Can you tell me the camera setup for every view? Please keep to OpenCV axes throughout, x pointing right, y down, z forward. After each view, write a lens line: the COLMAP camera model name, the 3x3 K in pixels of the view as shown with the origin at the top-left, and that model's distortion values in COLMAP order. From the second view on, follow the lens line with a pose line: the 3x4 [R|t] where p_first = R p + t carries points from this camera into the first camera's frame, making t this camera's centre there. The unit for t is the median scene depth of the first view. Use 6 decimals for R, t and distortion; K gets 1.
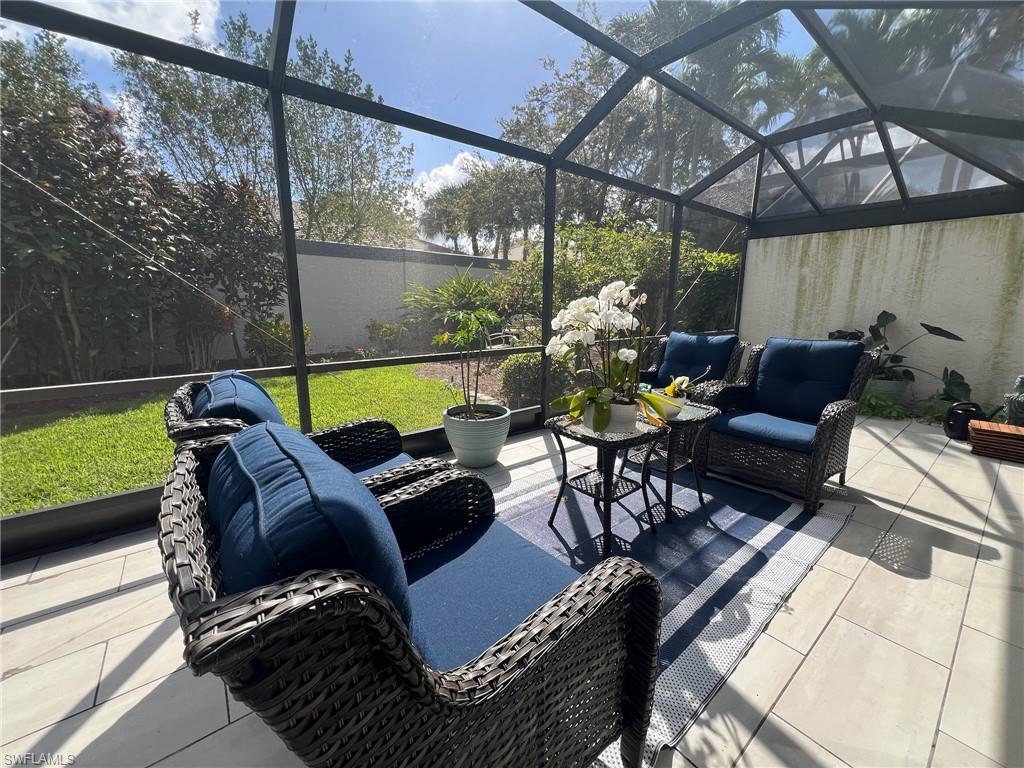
lens RADIAL K [[409.4, 0, 509.1], [0, 409.4, 379.1], [0, 0, 1]] dist [-0.001639, 0.000321]
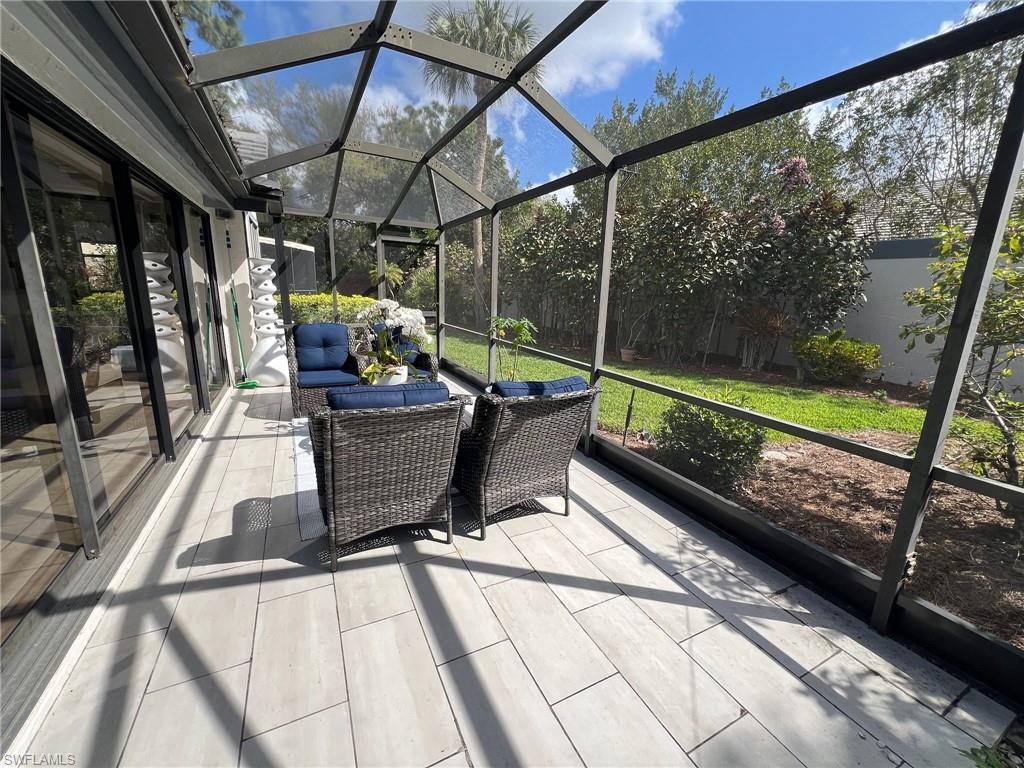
lens RADIAL K [[409.4, 0, 509.1], [0, 409.4, 379.1], [0, 0, 1]] dist [-0.001639, 0.000321]
pose [[-0.194281, 0.195978, -0.961170, 0.849539], [-0.220202, 0.946120, 0.237418, -0.193546], [0.955911, 0.257777, -0.140659, 0.801260]]
